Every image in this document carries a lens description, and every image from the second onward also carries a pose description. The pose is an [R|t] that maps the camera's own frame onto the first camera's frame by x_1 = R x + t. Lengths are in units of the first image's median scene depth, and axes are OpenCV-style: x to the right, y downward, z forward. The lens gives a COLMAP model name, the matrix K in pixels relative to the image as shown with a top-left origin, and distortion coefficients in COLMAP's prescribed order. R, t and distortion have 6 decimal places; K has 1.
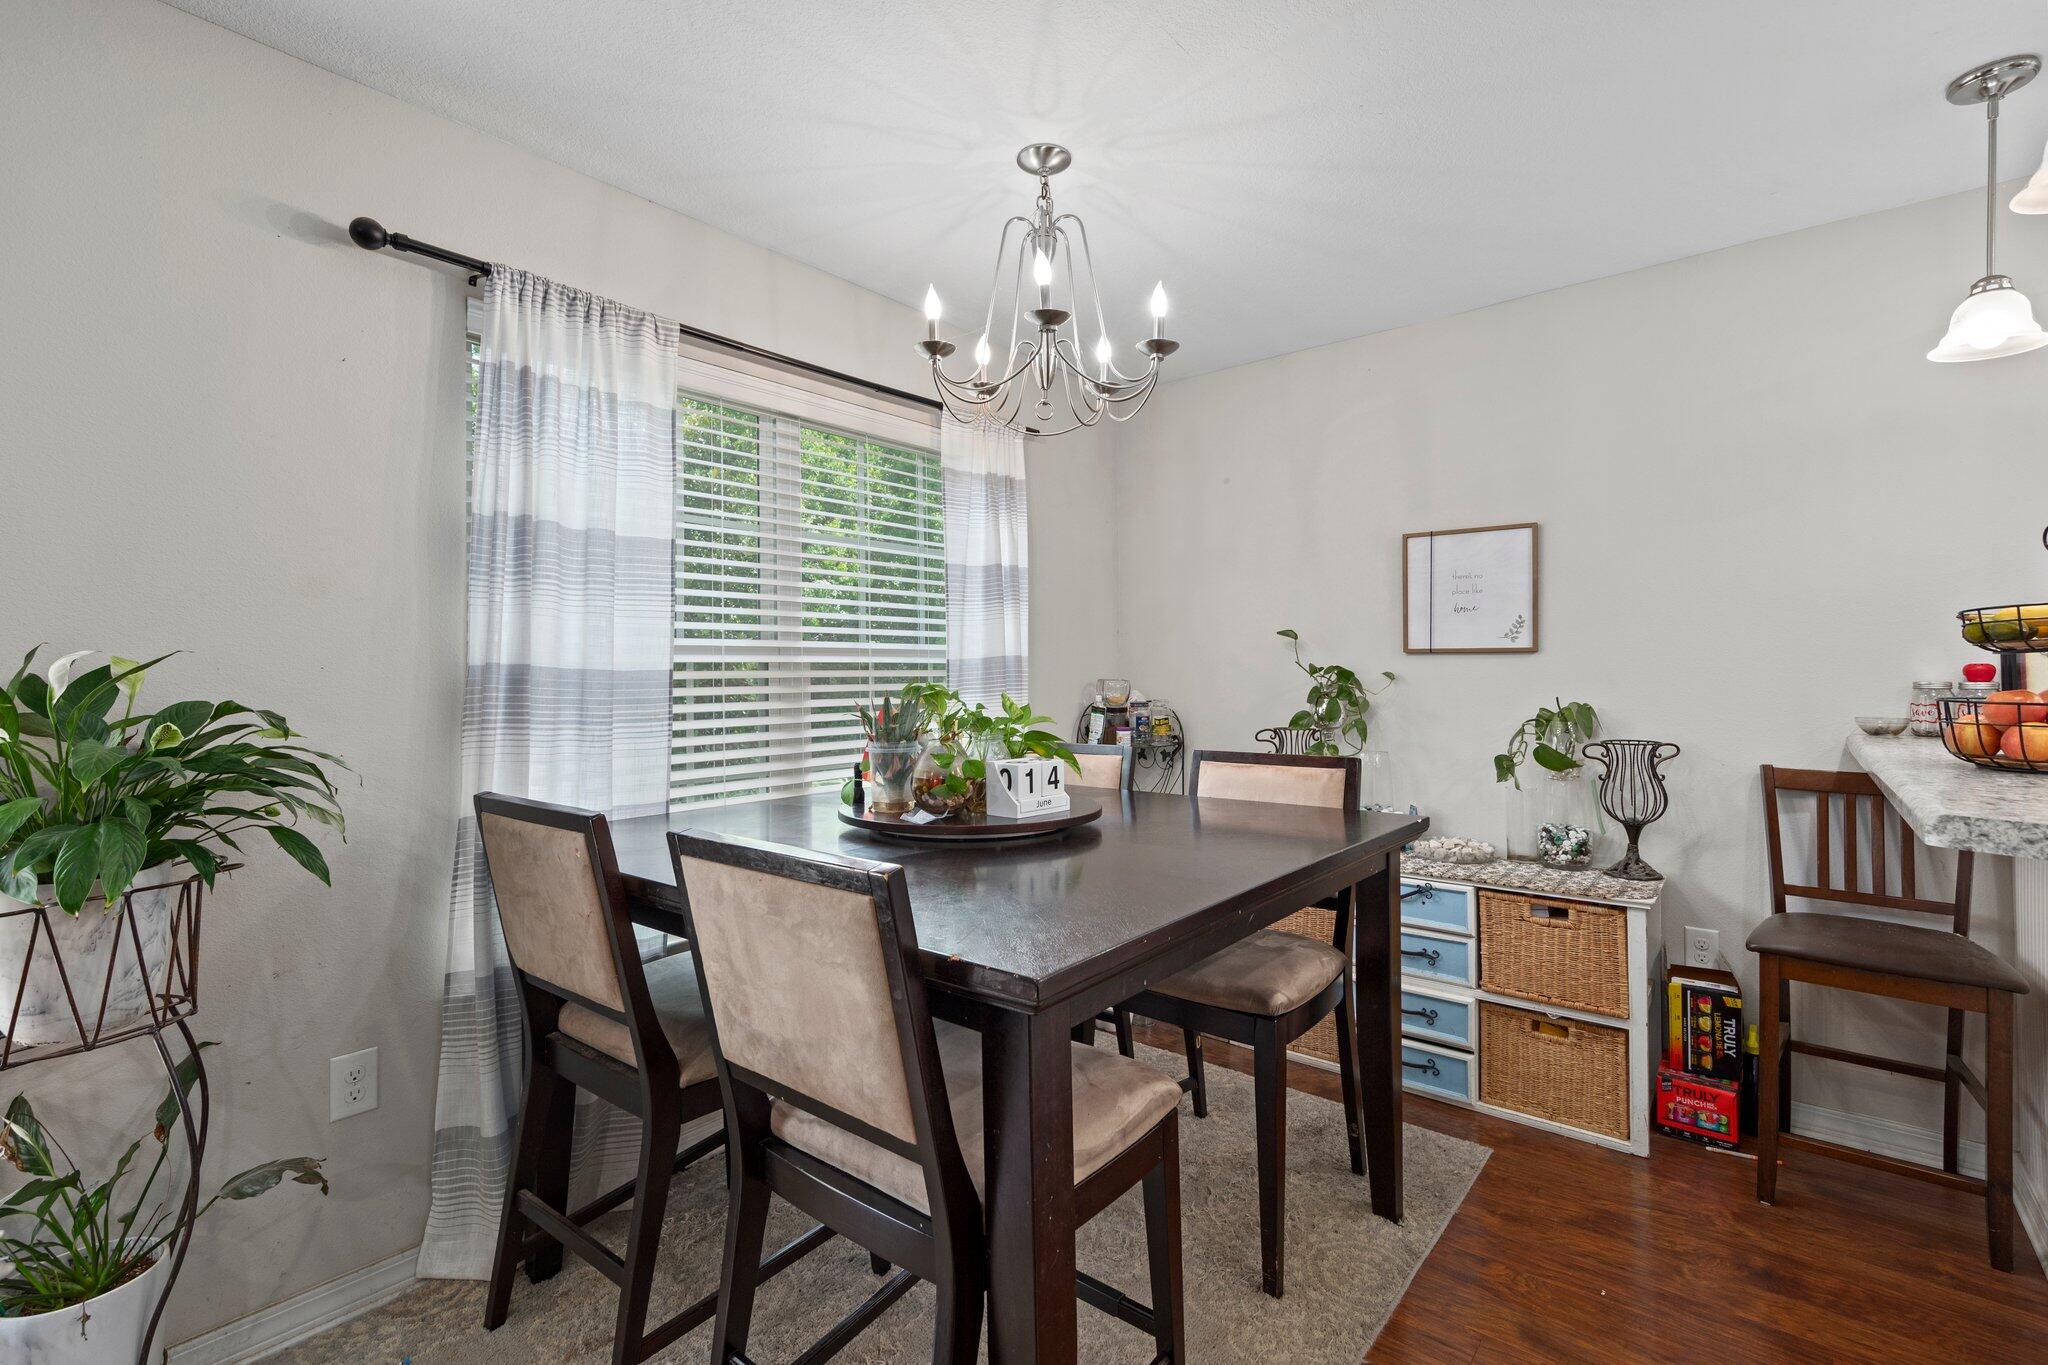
lens RADIAL K [[911.0, 0, 1016.4], [0, 911.0, 666.6], [0, 0, 1]] dist [0.001653, -0.000846]
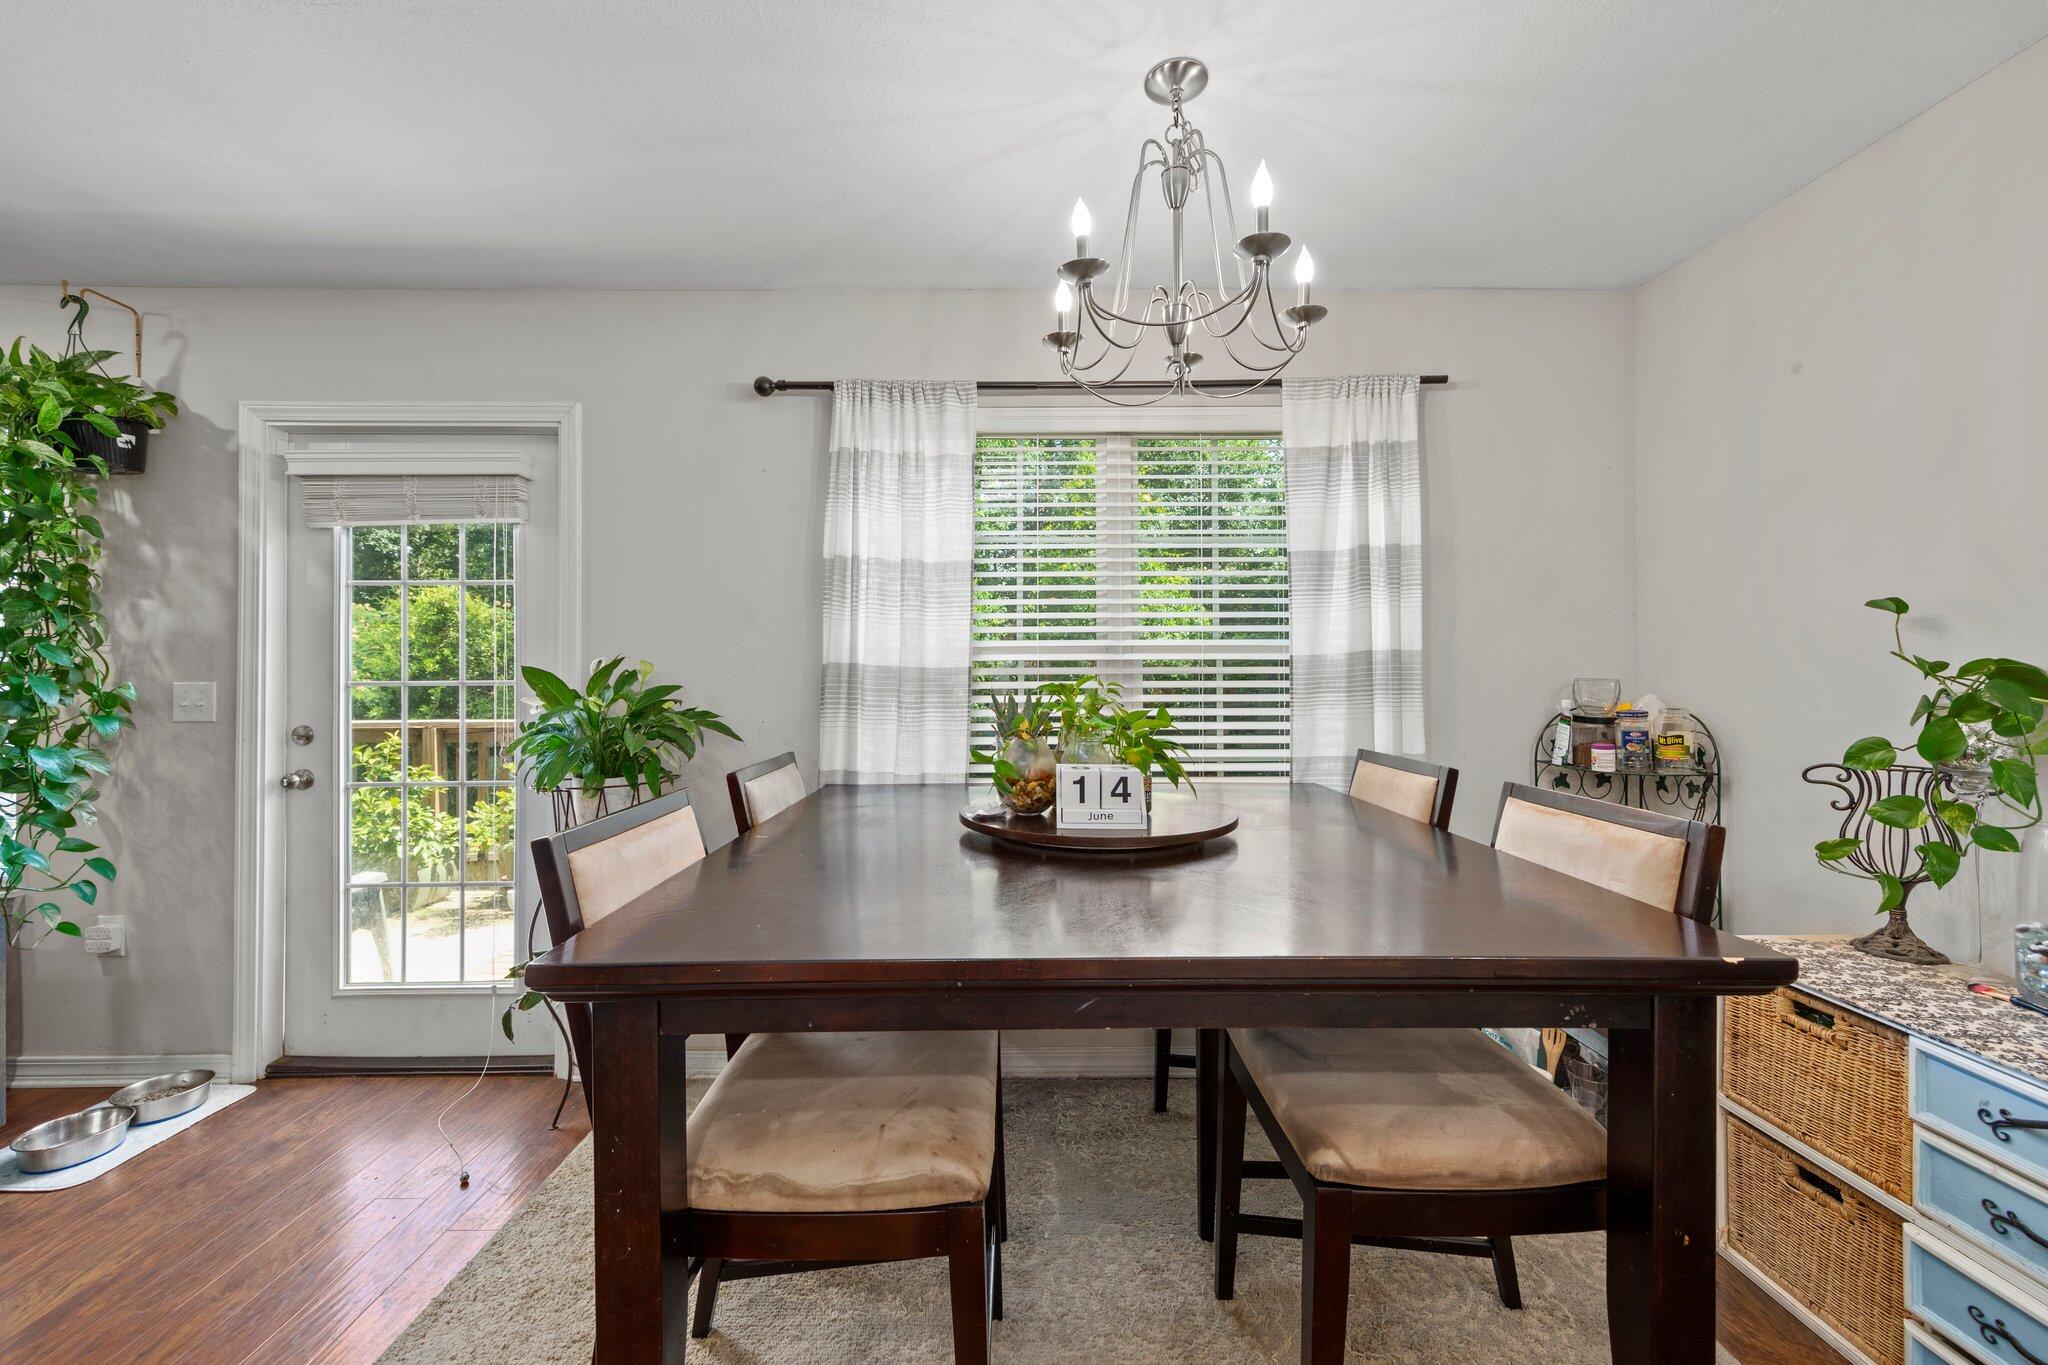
lens RADIAL K [[802.4, 0, 1030.8], [0, 802.4, 665.7], [0, 0, 1]] dist [0.003396, -0.000458]
pose [[0.649439, 0.000009, -0.760413, 0.551439], [0.004443, 0.999983, 0.003807, -0.002269], [0.760400, -0.005851, 0.649428, 0.403703]]
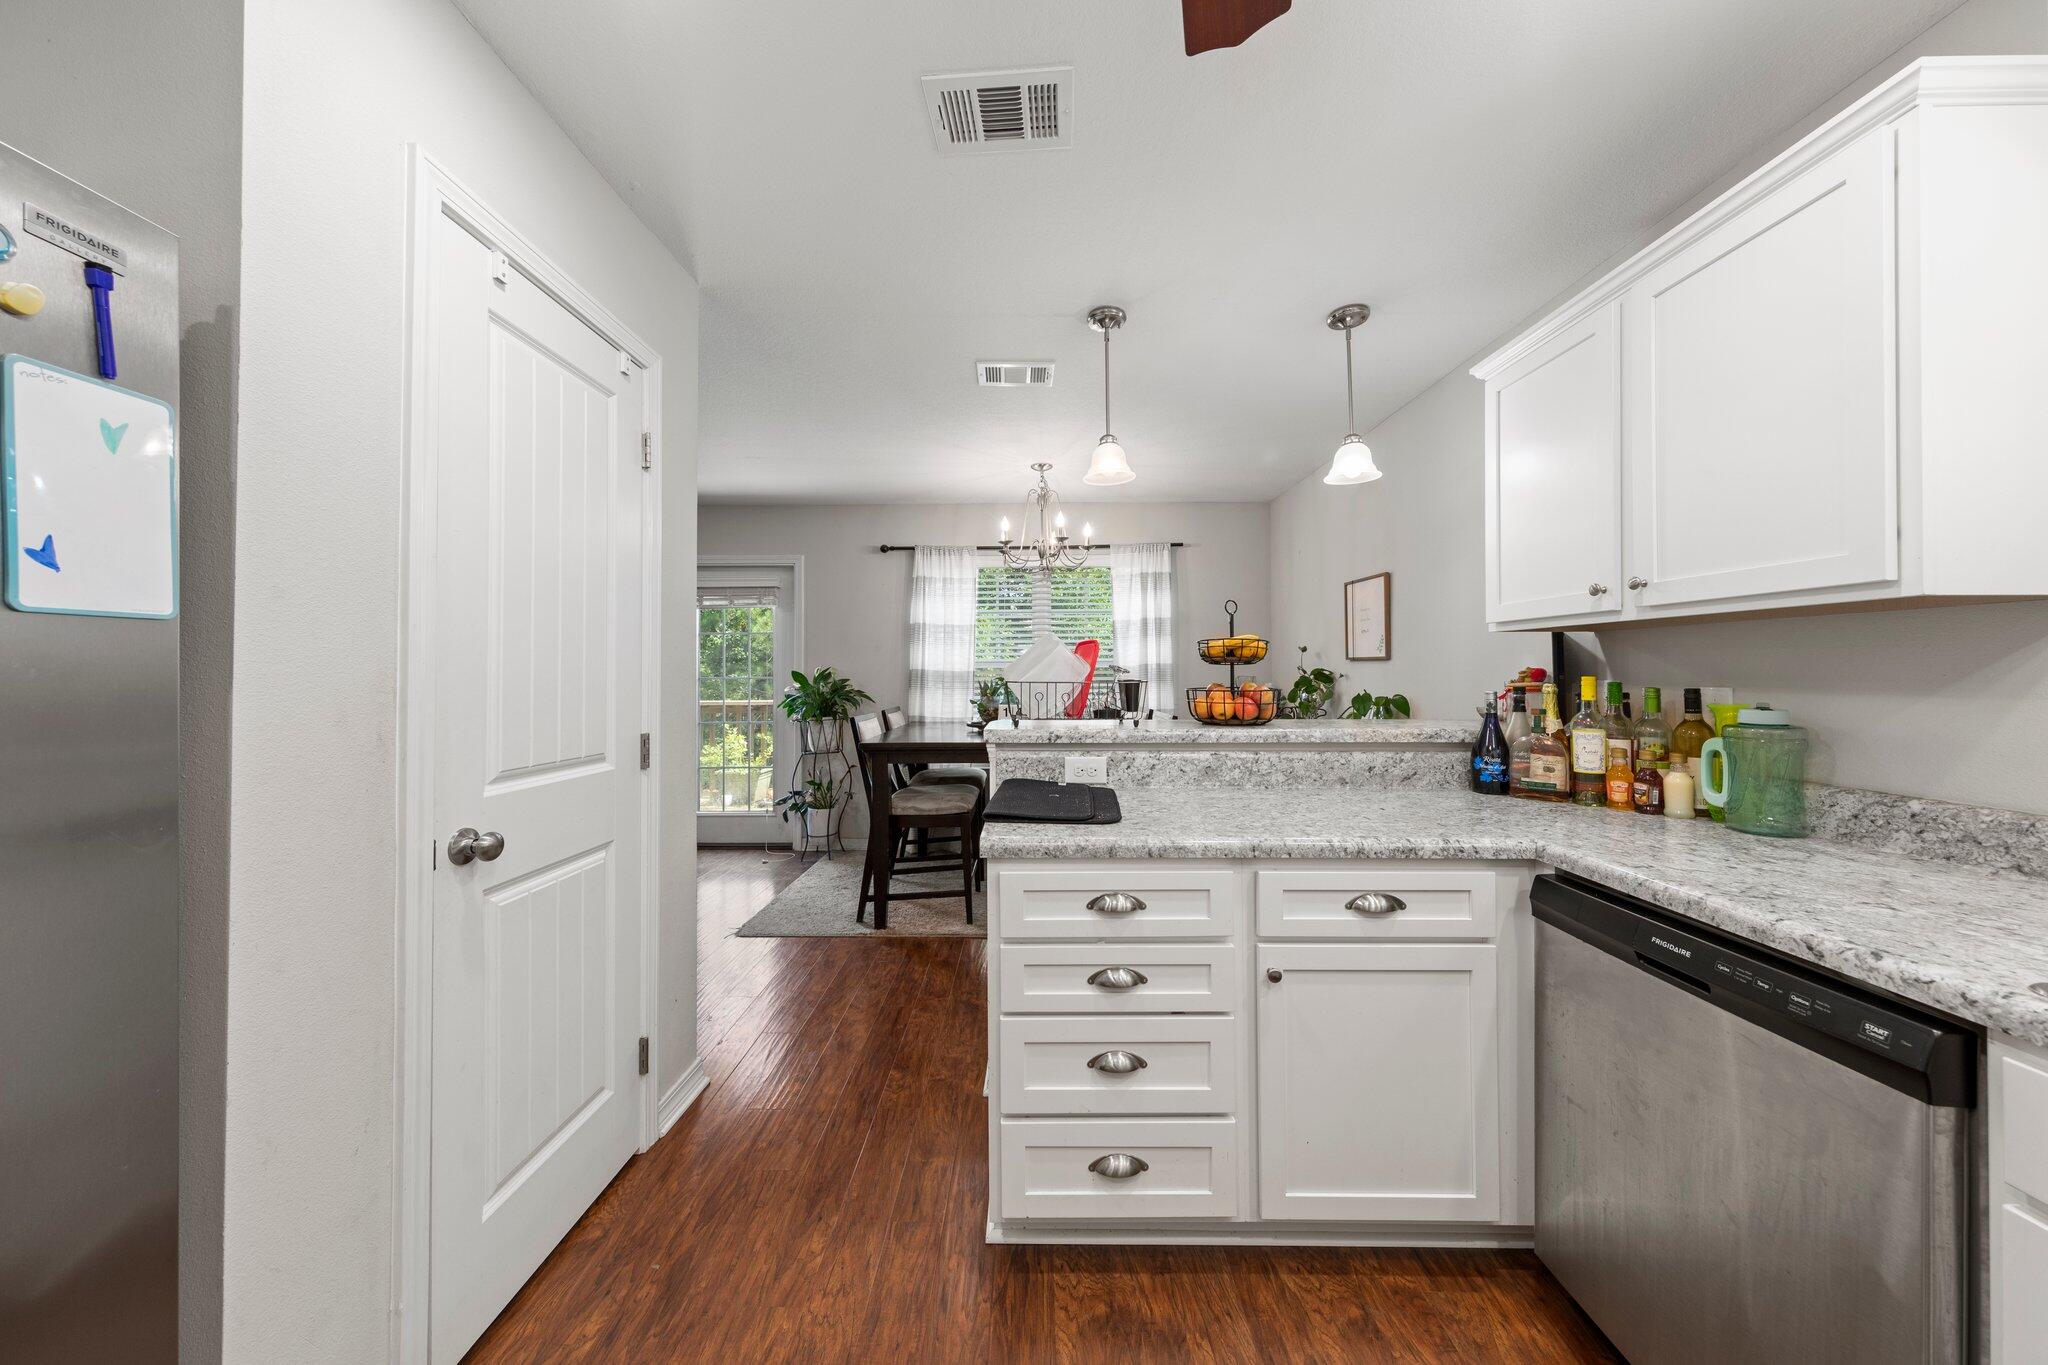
lens RADIAL K [[687.8, 0, 1018.4], [0, 687.8, 668.0], [0, 0, 1]] dist [0.000559, 0.000313]
pose [[0.618478, 0.000065, -0.785802, 1.525122], [0.005336, 0.999977, 0.004283, -0.015413], [0.785784, -0.006842, 0.618463, -0.223134]]
